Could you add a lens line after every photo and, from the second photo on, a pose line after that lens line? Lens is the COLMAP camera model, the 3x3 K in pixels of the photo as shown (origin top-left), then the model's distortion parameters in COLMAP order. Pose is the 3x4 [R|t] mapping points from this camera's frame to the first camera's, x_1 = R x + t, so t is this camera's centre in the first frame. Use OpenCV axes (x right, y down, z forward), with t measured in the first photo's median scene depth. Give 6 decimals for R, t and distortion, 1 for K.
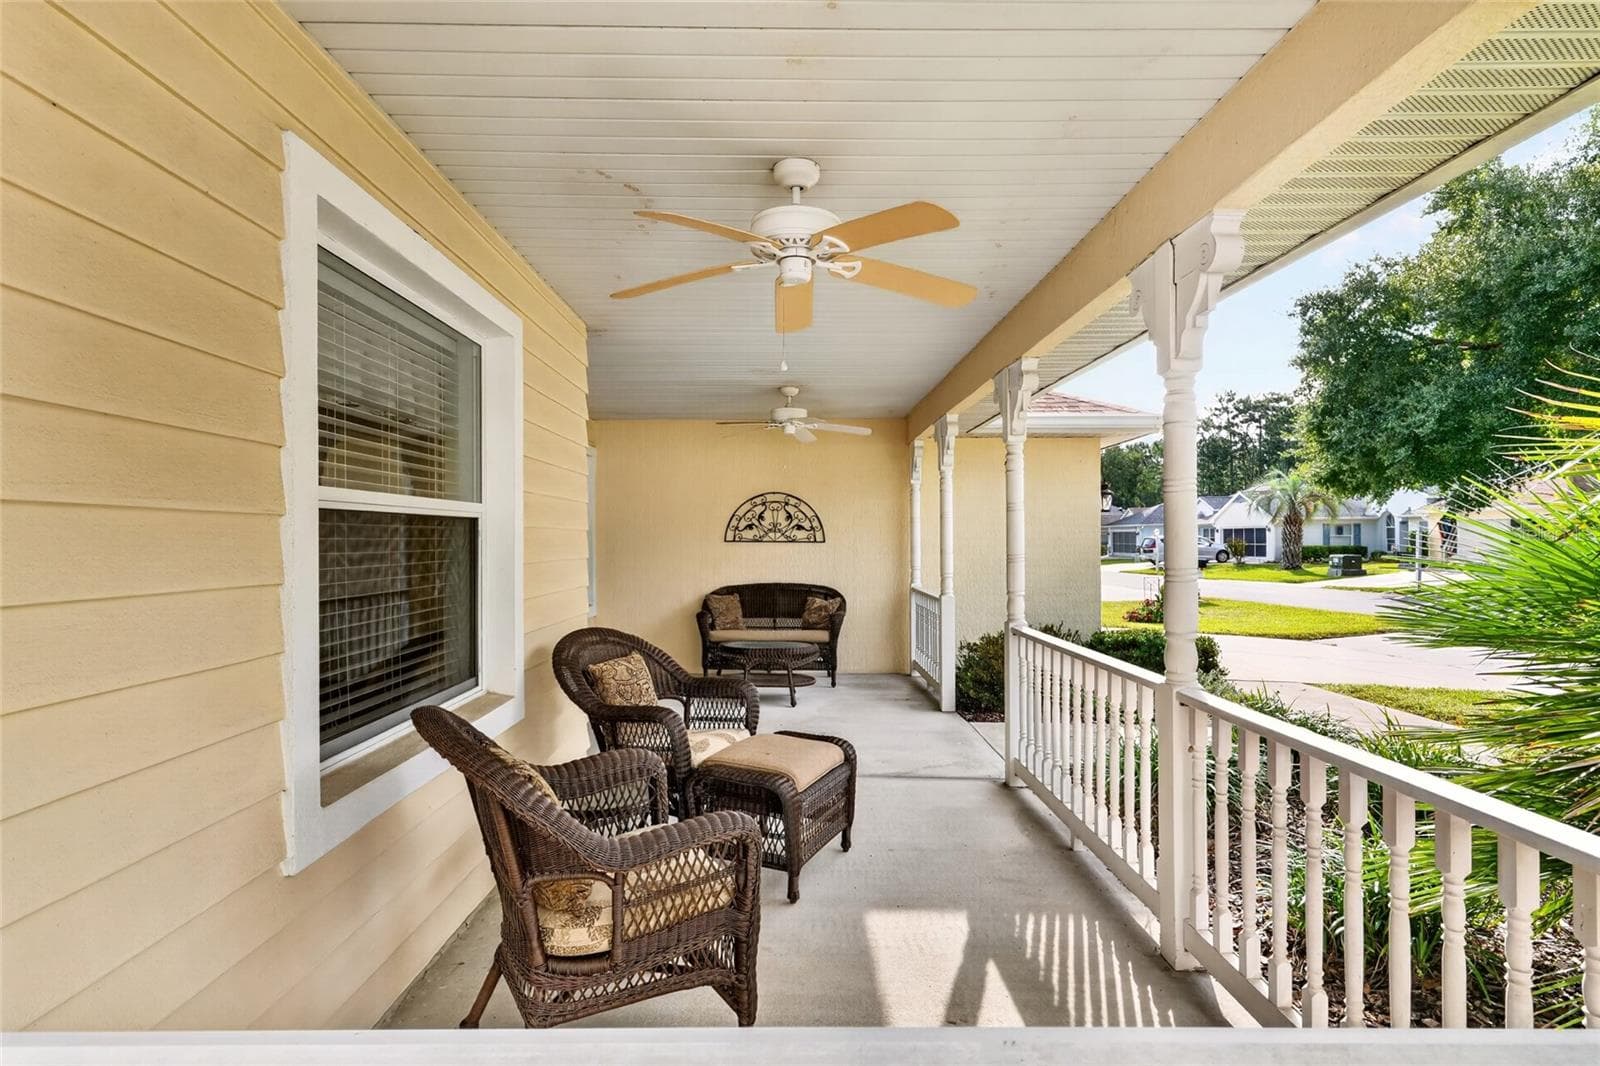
lens RADIAL K [[799.1, 0, 793.1], [0, 799.1, 538.5], [0, 0, 1]] dist [0.001787, -0.000164]
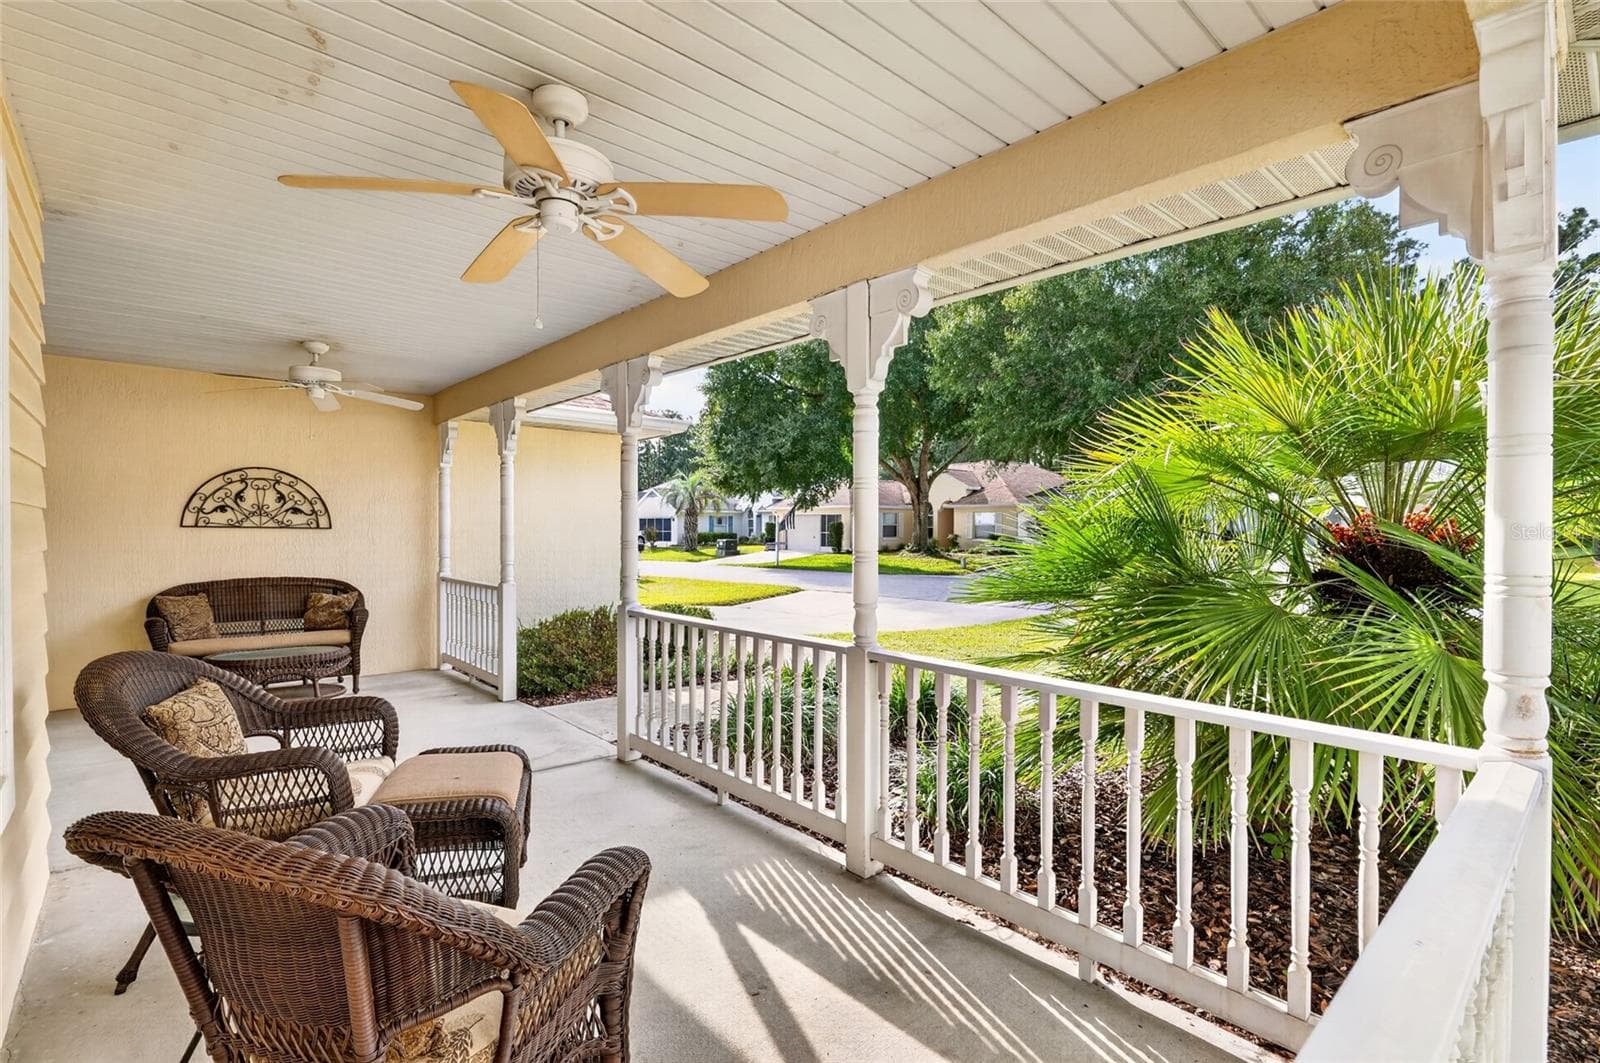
lens RADIAL K [[731.3, 0, 793.0], [0, 731.3, 536.4], [0, 0, 1]] dist [-0.000468, -0.000323]
pose [[0.753207, -0.002732, 0.657778, -0.104715], [-0.006677, 0.999908, 0.011799, 0.000713], [-0.657750, -0.013279, 0.753119, 0.072314]]
